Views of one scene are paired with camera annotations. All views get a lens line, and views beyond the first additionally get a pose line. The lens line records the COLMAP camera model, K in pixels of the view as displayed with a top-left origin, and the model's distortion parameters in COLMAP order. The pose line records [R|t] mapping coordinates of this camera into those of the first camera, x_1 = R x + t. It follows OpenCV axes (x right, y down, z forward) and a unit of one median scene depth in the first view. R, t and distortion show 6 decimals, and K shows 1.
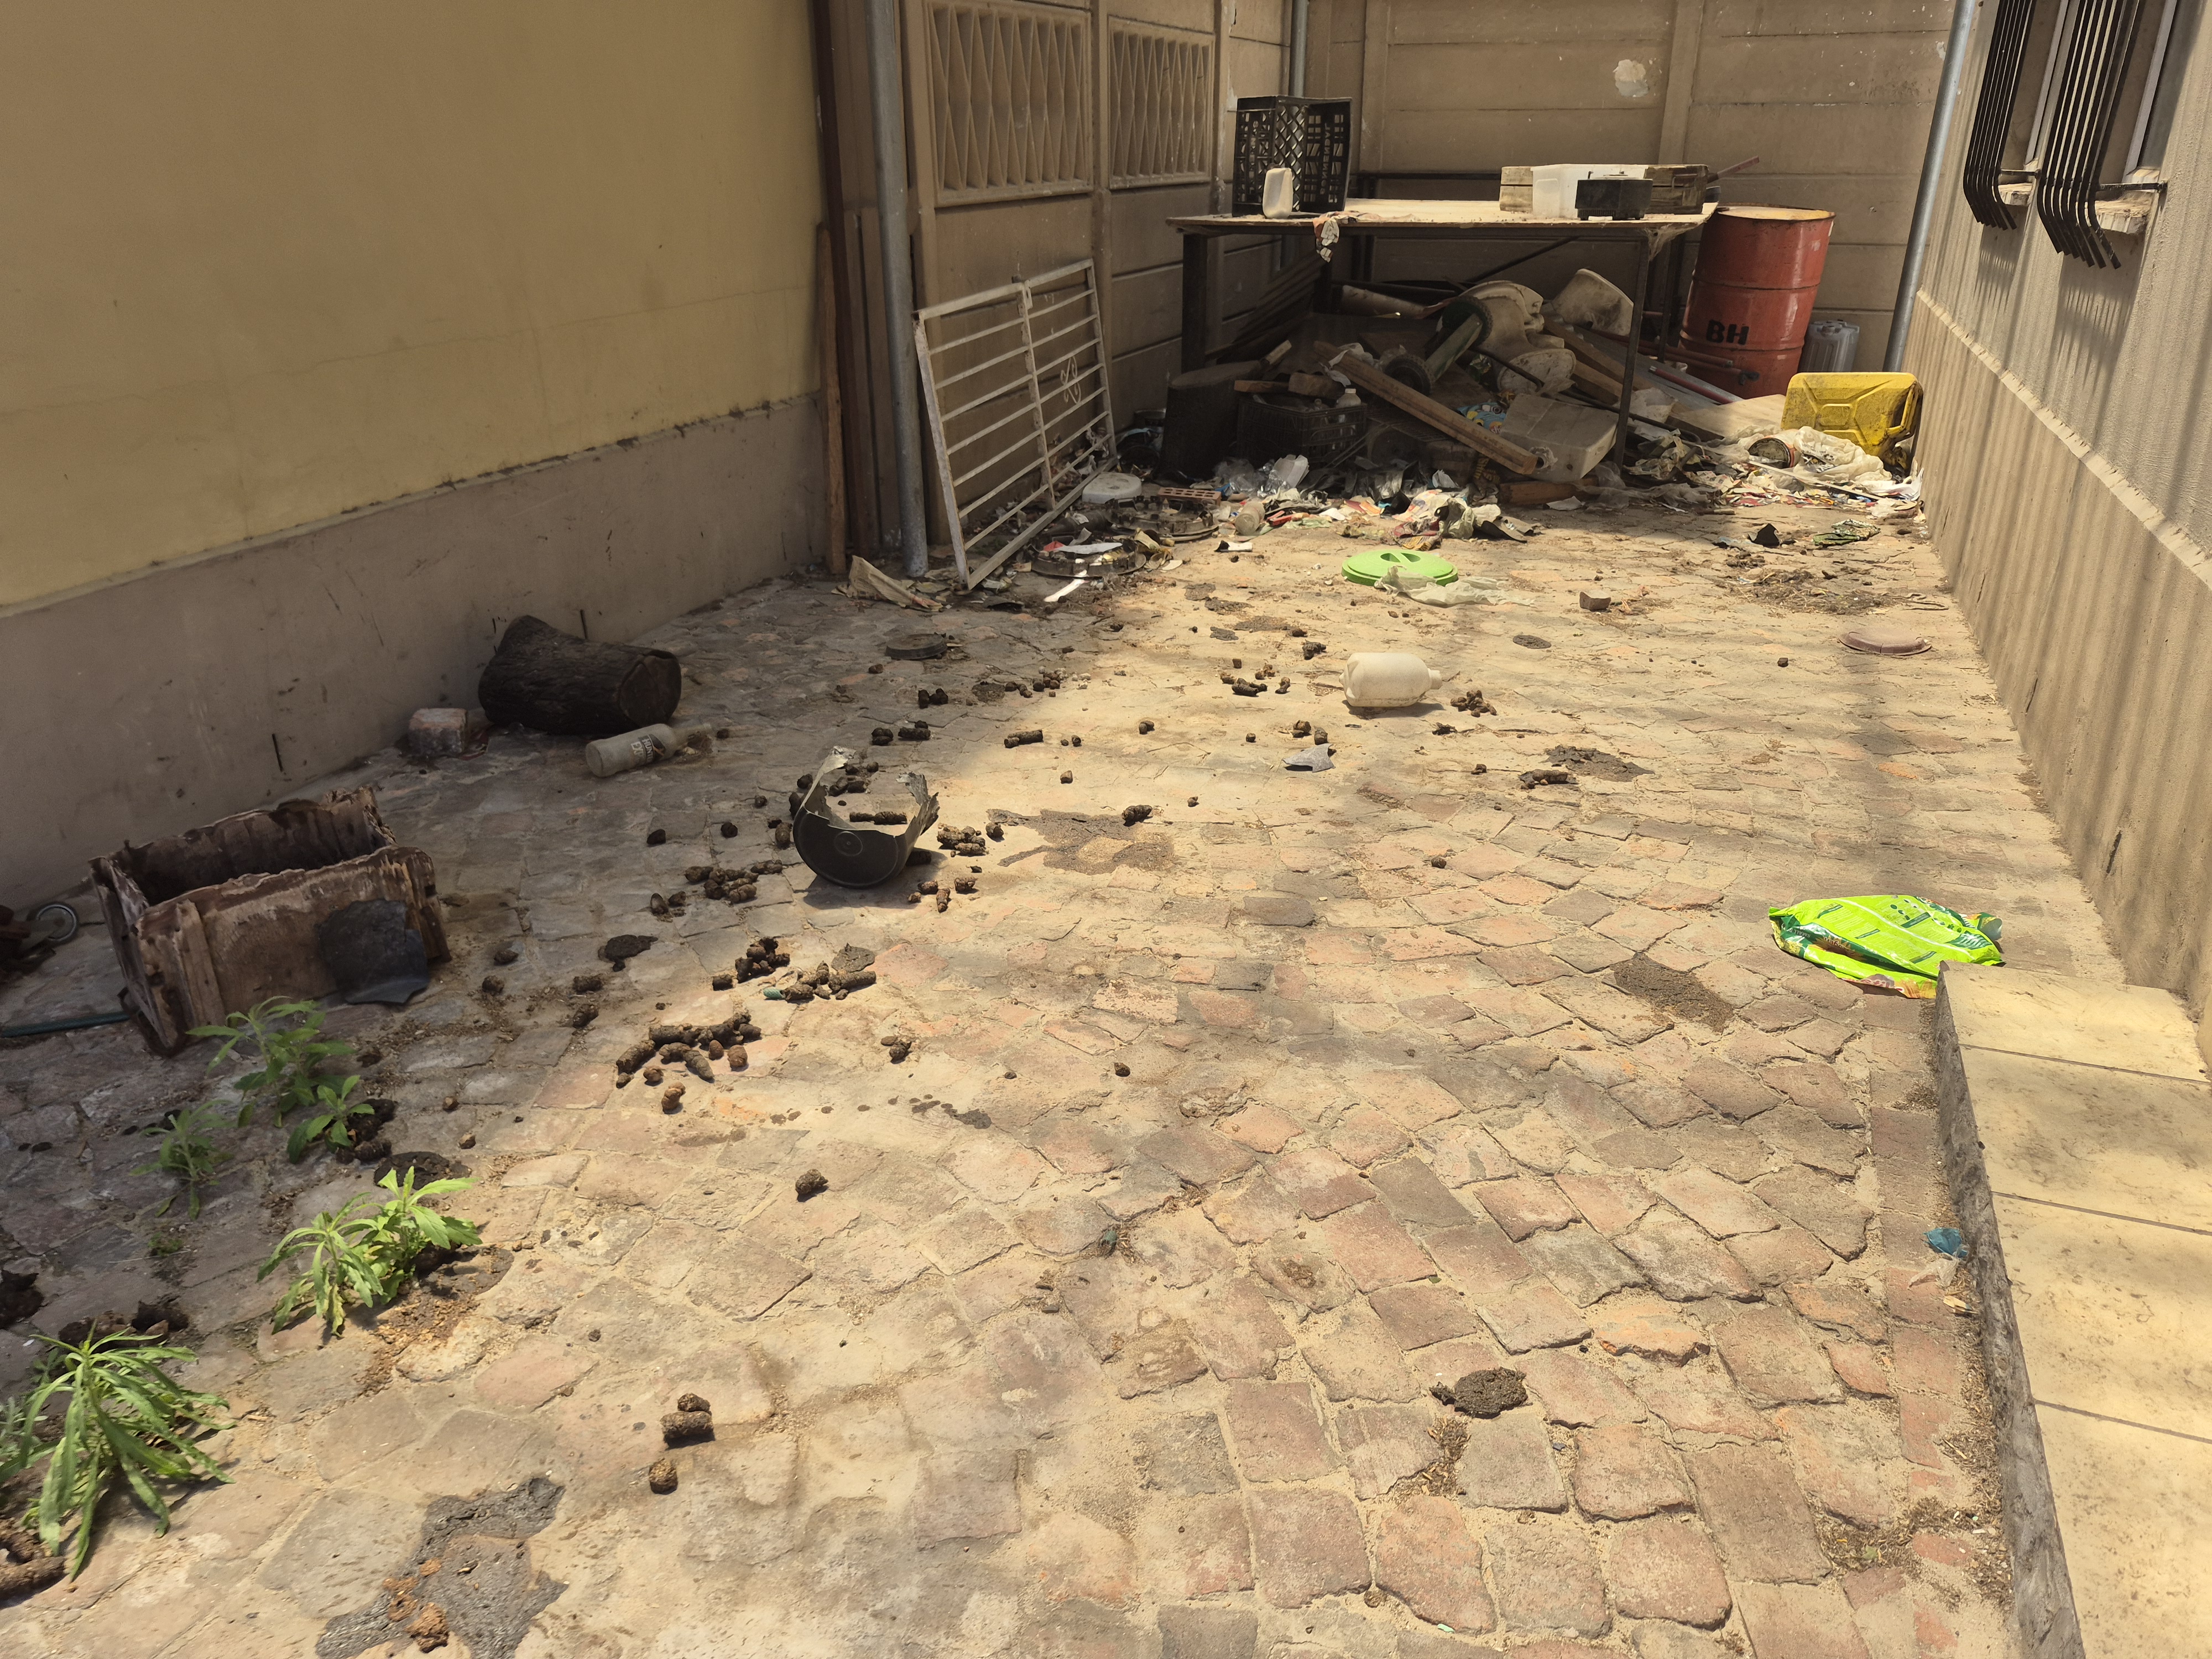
lens RADIAL K [[1595.8, 0, 1085.0], [0, 1595.8, 851.7], [0, 0, 1]] dist [0.094013, -0.129023]
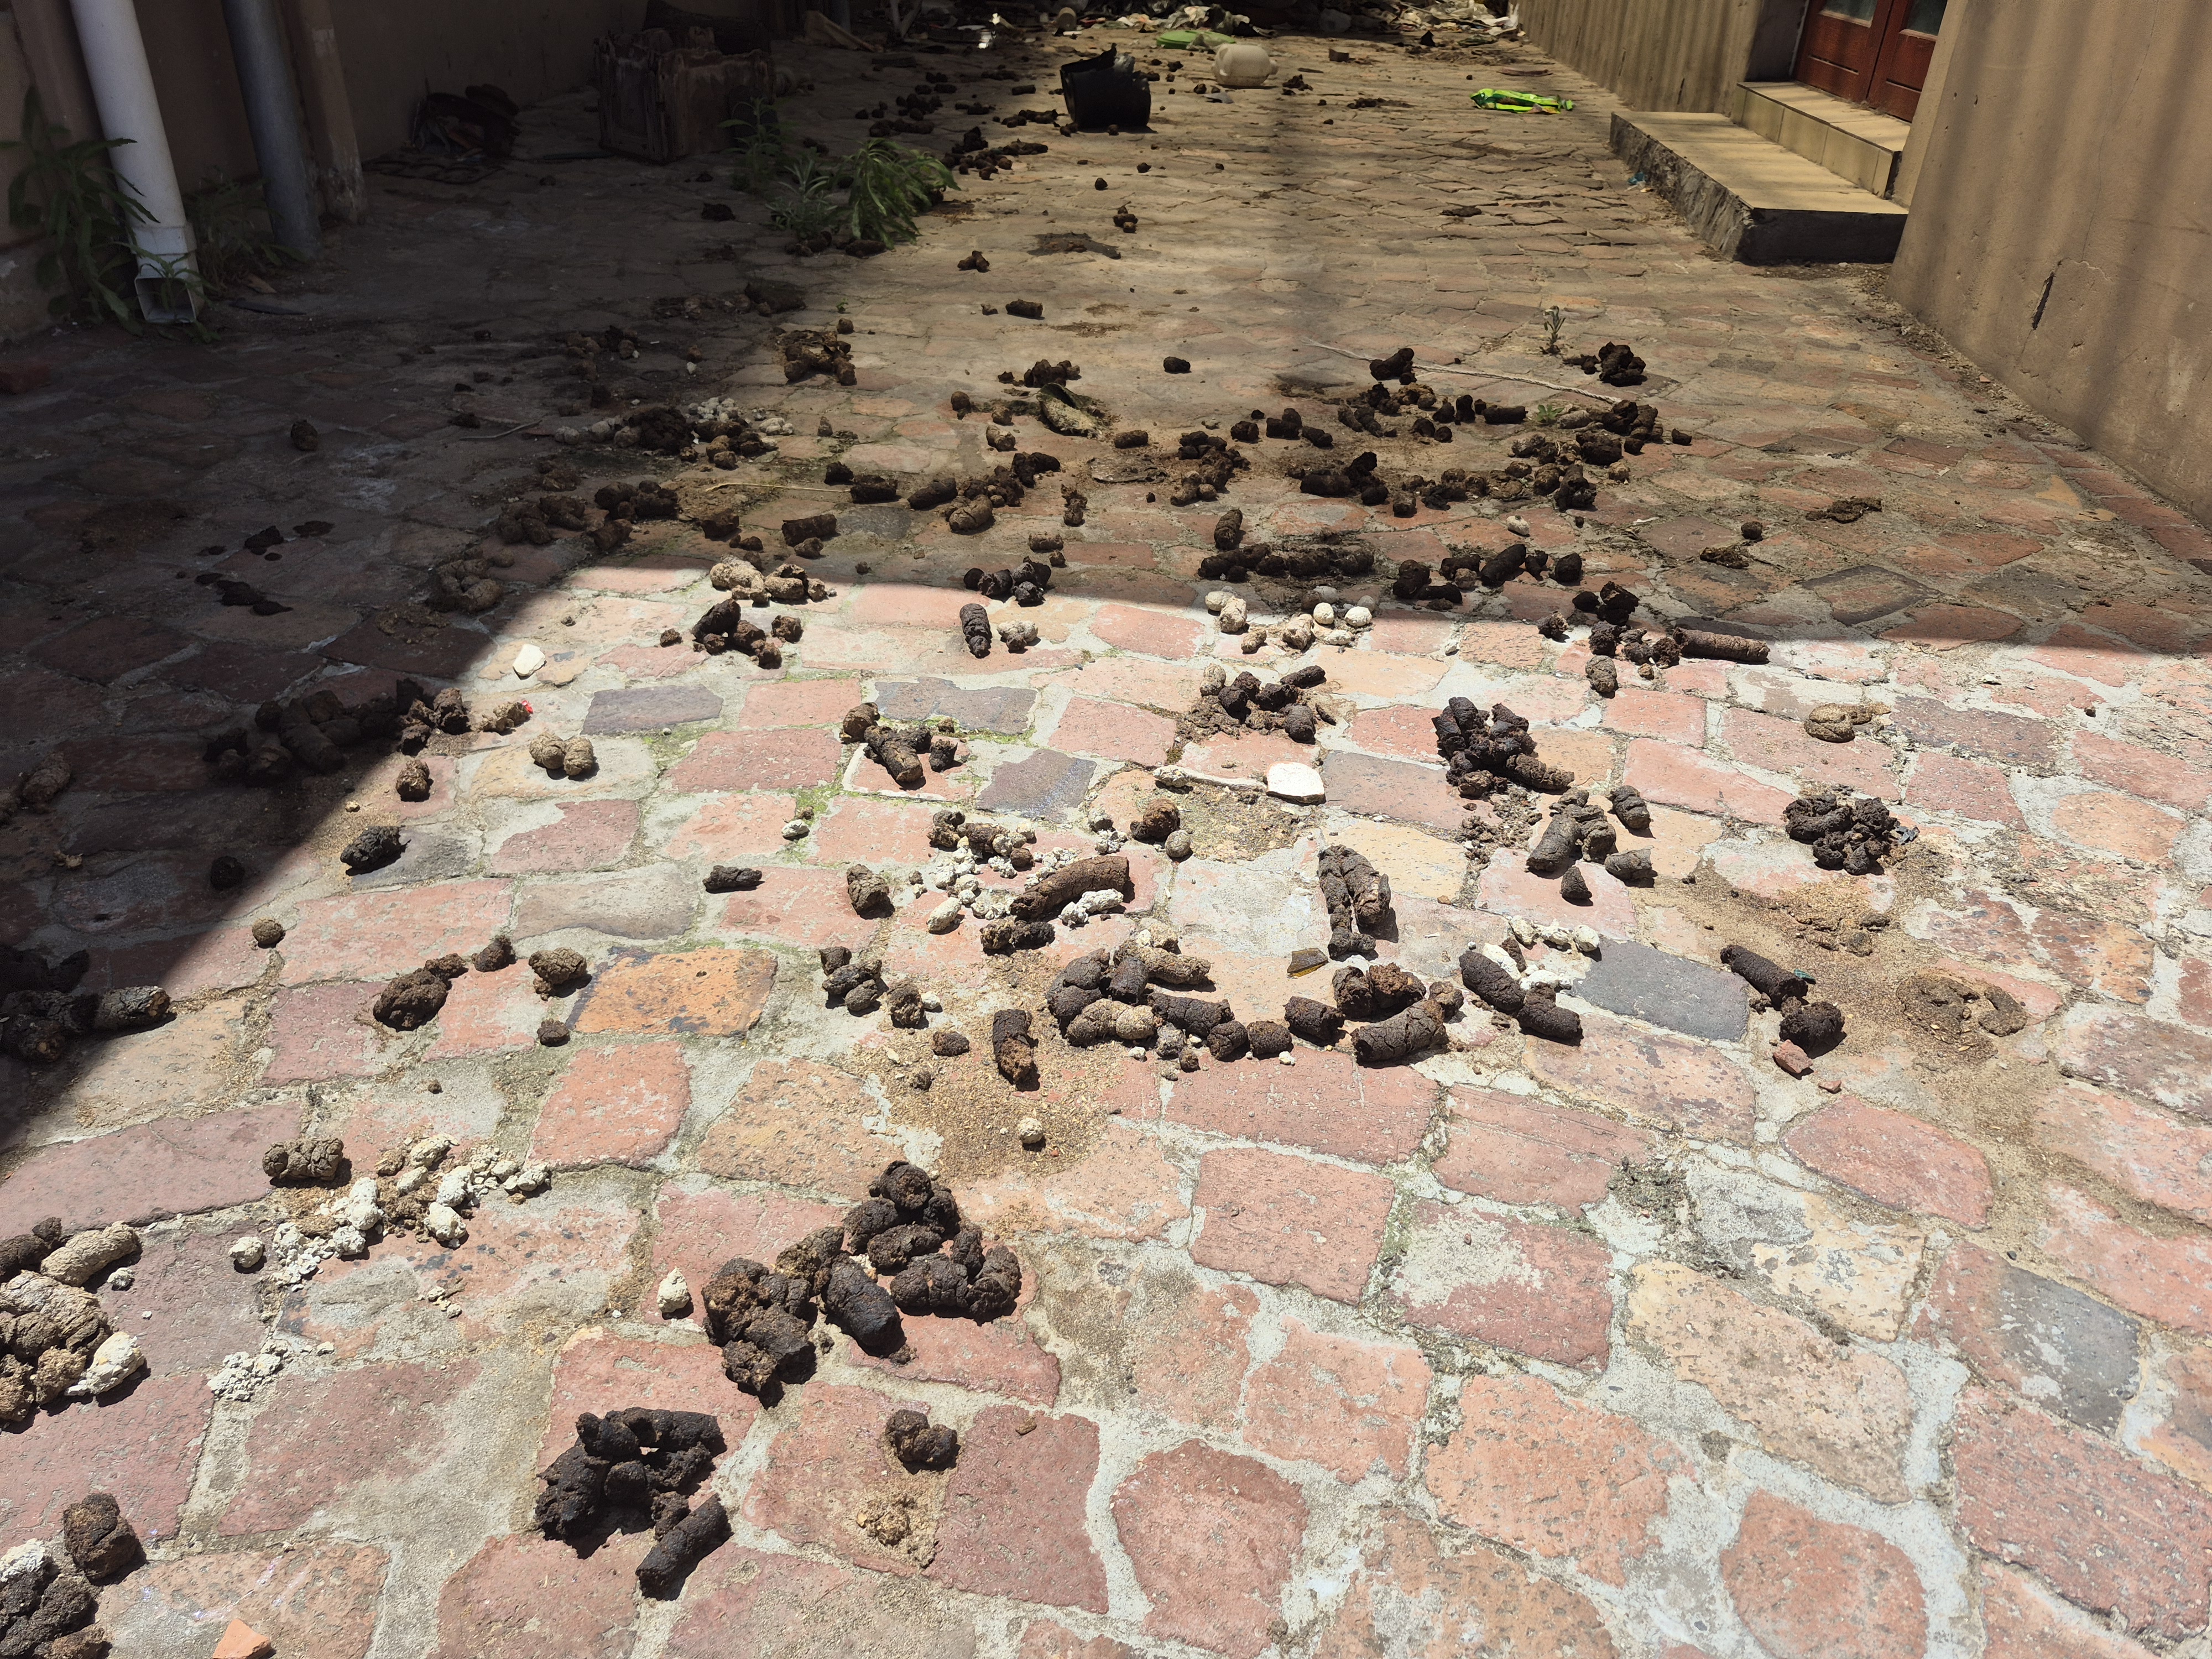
lens RADIAL K [[1548.1, 0, 1148.6], [0, 1548.1, 863.1], [0, 0, 1]] dist [0.090393, -0.122983]
pose [[0.954261, -0.126671, 0.270814, -0.242549], [0.082940, 0.982417, 0.167264, 0.232819], [-0.287240, -0.137152, 0.947989, -0.288848]]
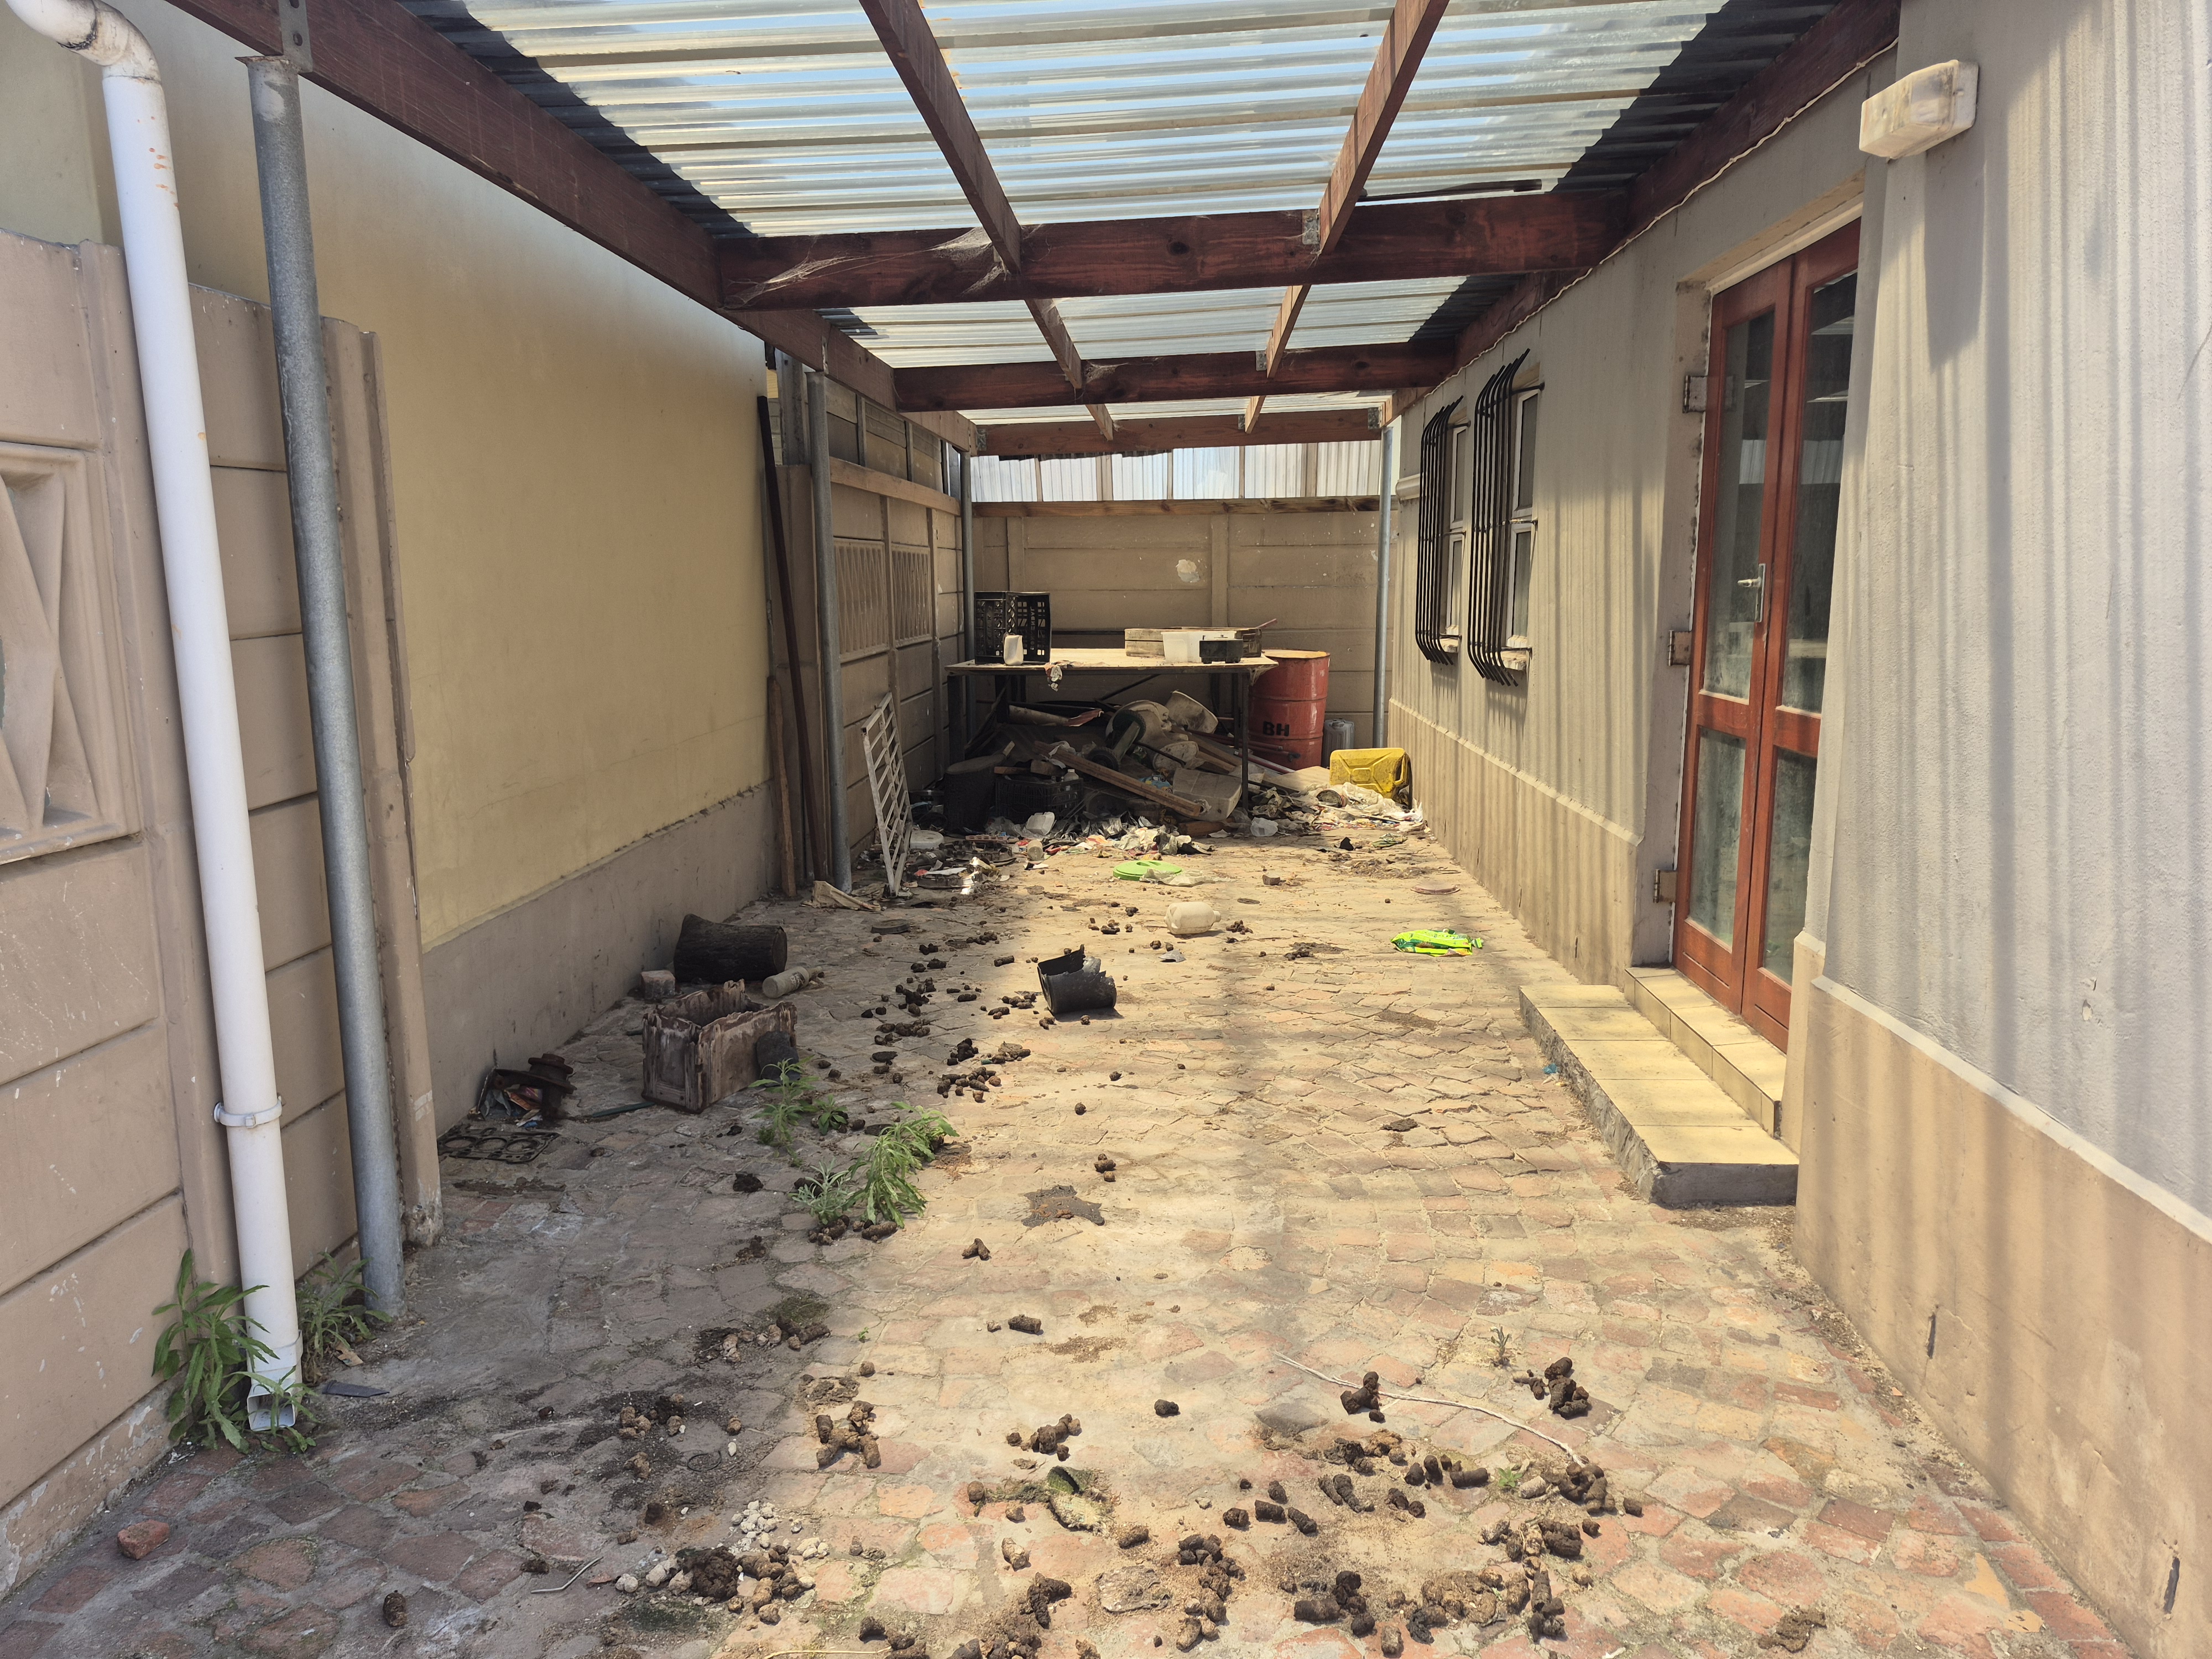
lens RADIAL K [[1561.7, 0, 1096.0], [0, 1561.7, 841.4], [0, 0, 1]] dist [0.128029, -0.209857]
pose [[0.953494, -0.055938, 0.296177, -0.254855], [0.127936, 0.964830, -0.229642, 0.117975], [-0.272915, 0.256854, 0.927116, -0.348850]]
